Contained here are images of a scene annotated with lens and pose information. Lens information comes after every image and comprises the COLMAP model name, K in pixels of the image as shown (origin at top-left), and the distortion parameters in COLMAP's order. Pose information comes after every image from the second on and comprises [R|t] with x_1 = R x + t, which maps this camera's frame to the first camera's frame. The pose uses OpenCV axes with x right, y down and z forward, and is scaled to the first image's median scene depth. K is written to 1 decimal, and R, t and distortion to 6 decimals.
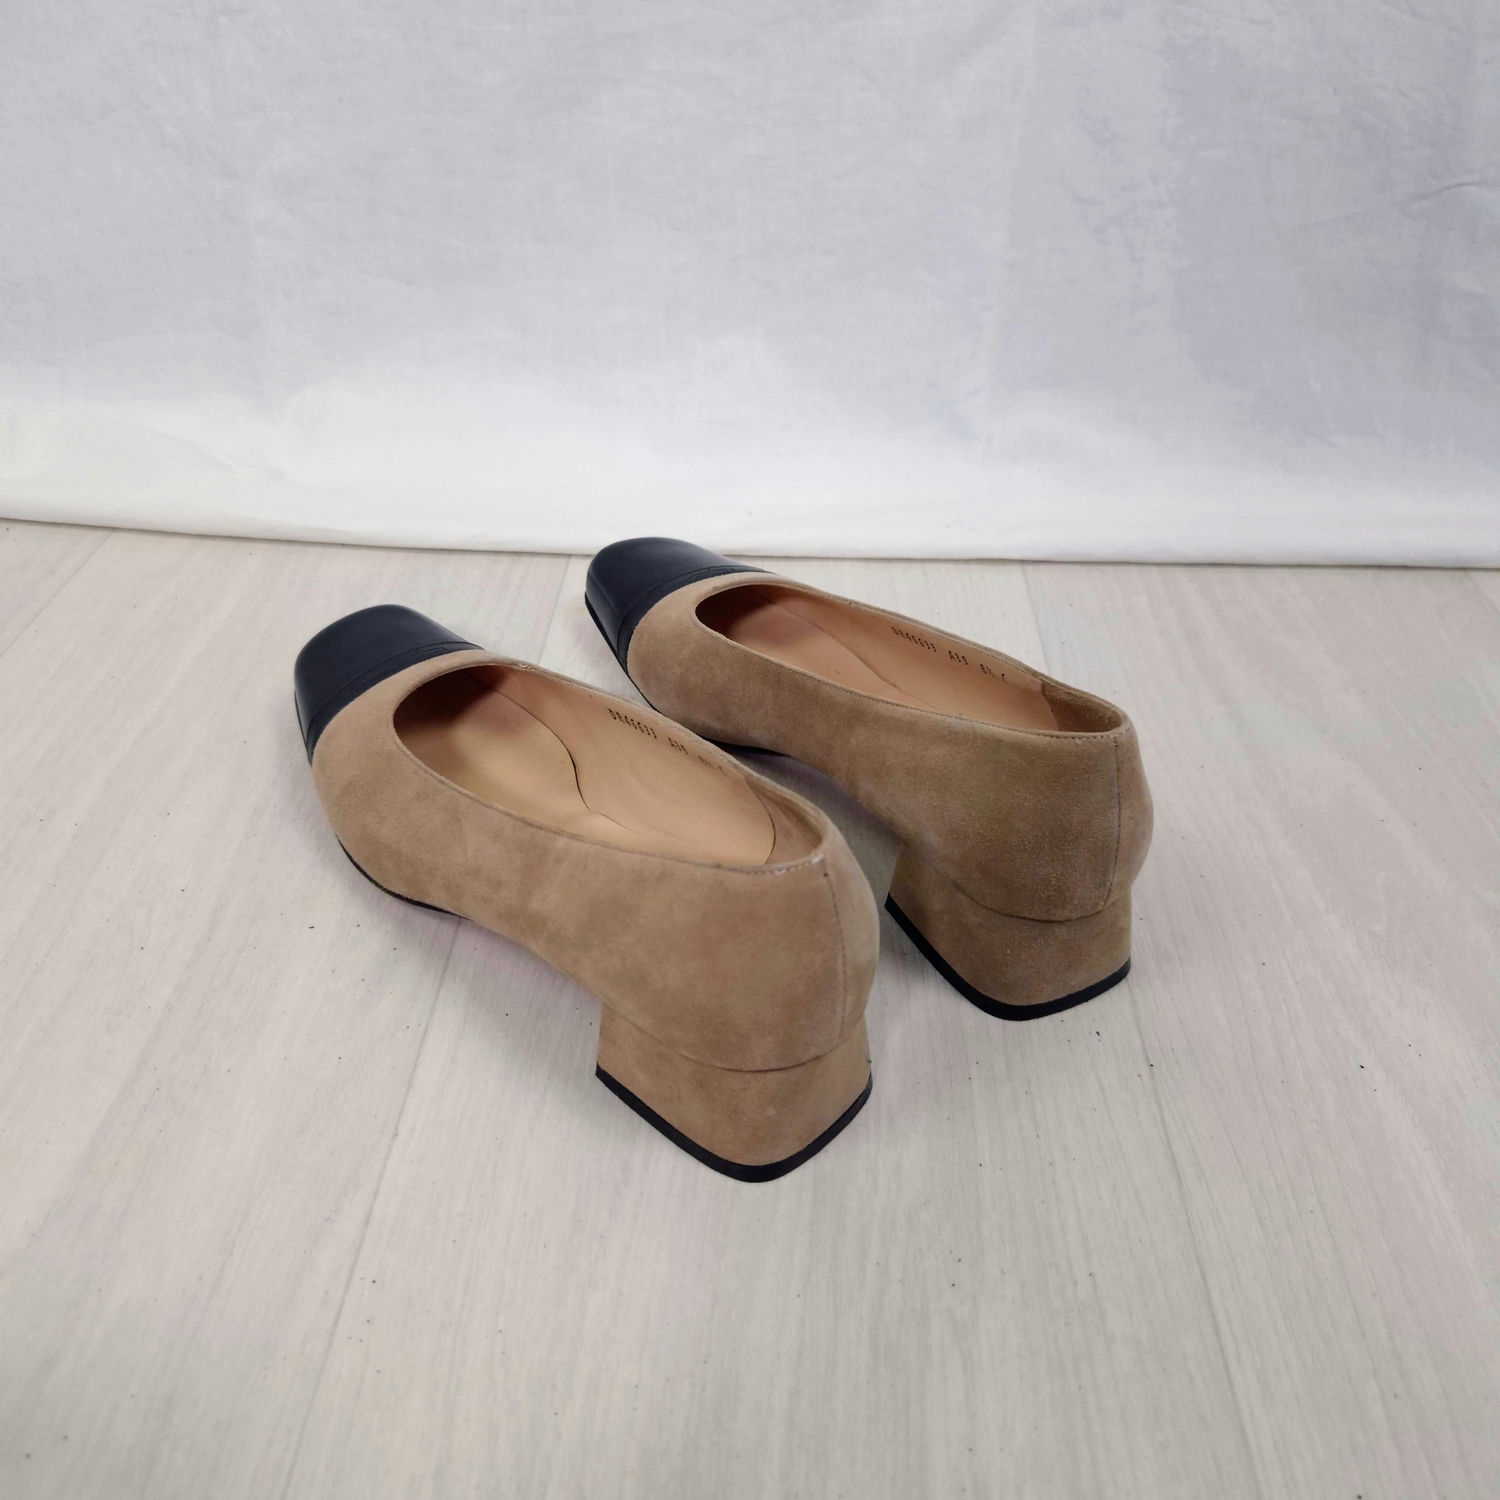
lens RADIAL K [[1490.0, 0, 787.9], [0, 1490.0, 749.0], [0, 0, 1]] dist [0.028120, -0.017963]
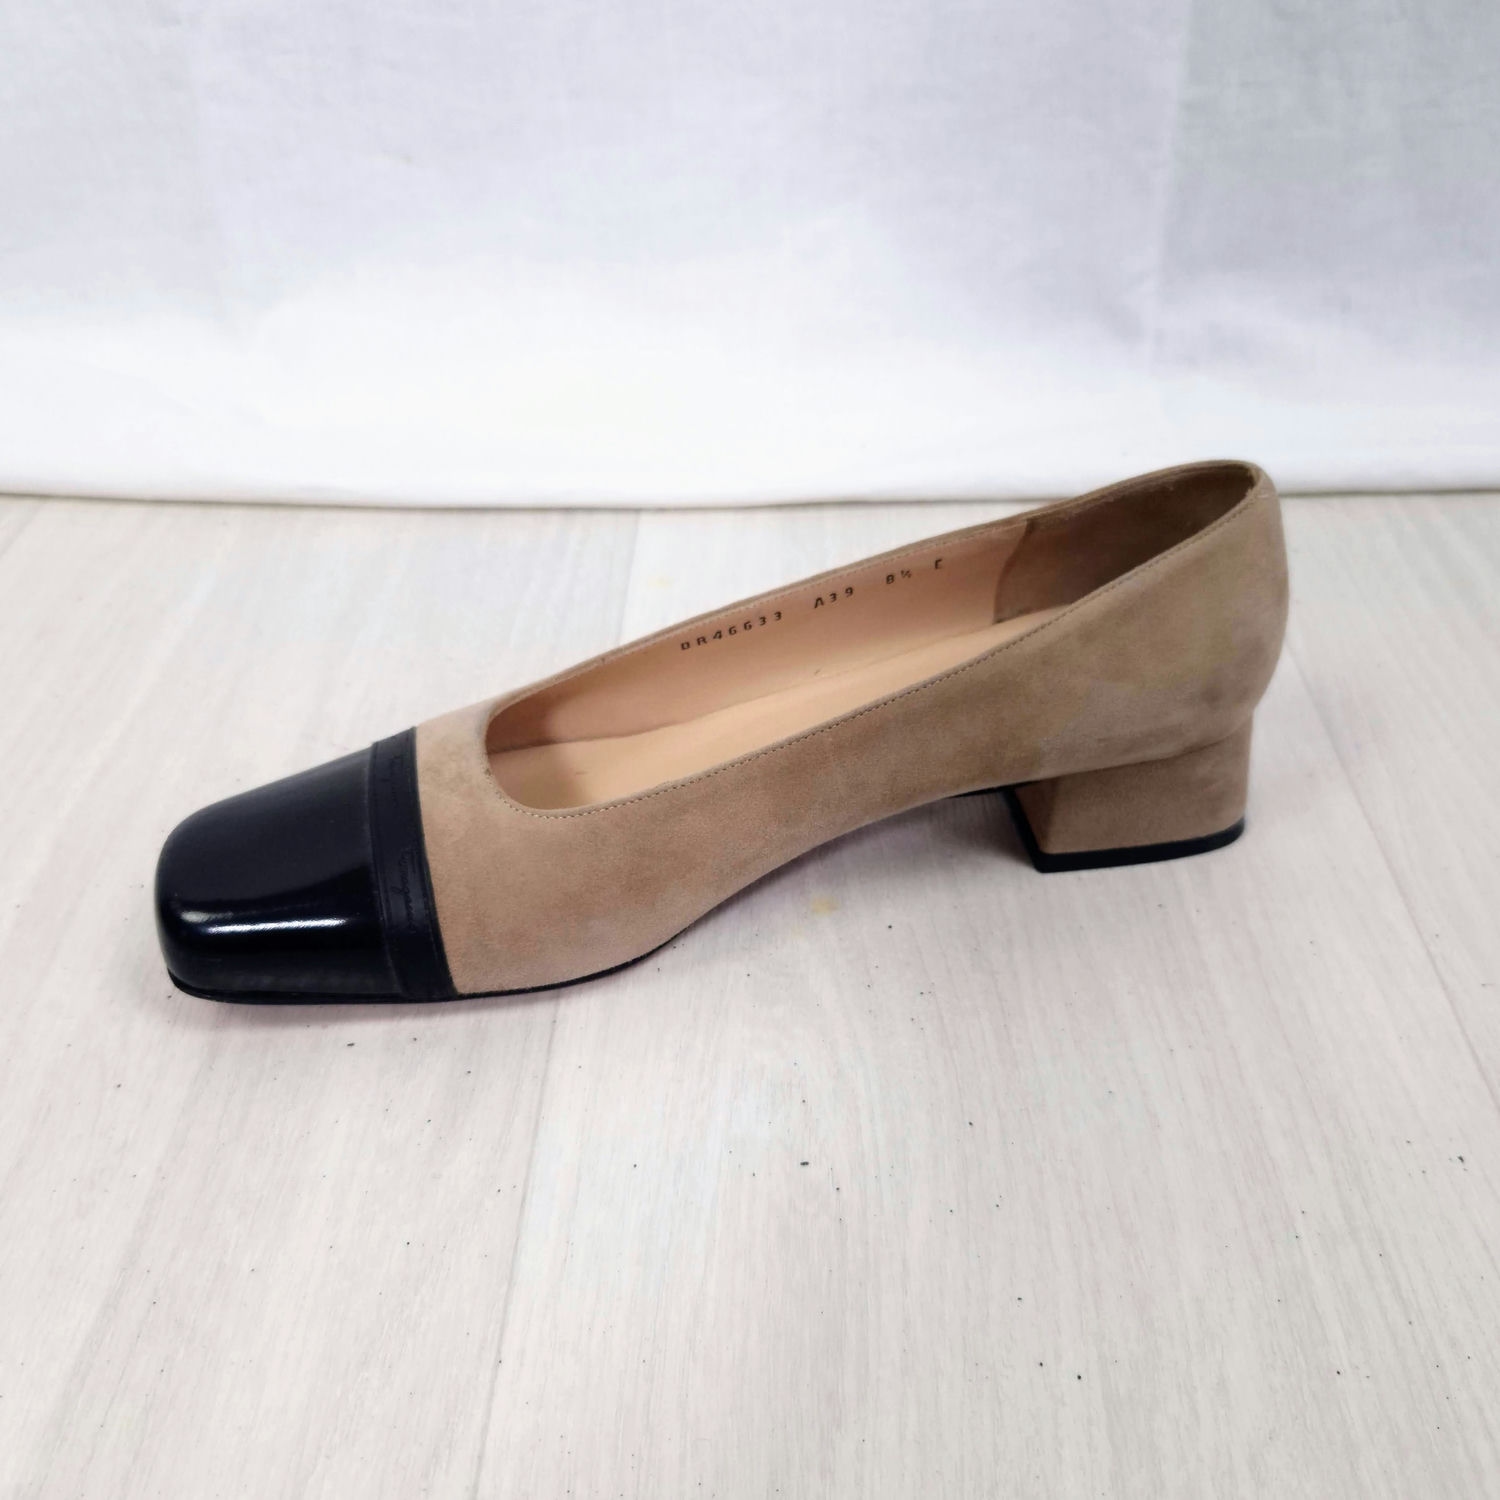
lens RADIAL K [[1498.3, 0, 771.9], [0, 1498.3, 798.0], [0, 0, 1]] dist [0.015985, -0.021175]
pose [[0.999260, -0.037859, 0.006810, -0.129656], [0.037292, 0.996865, 0.069780, -0.048163], [-0.009431, -0.069475, 0.997539, 0.317436]]
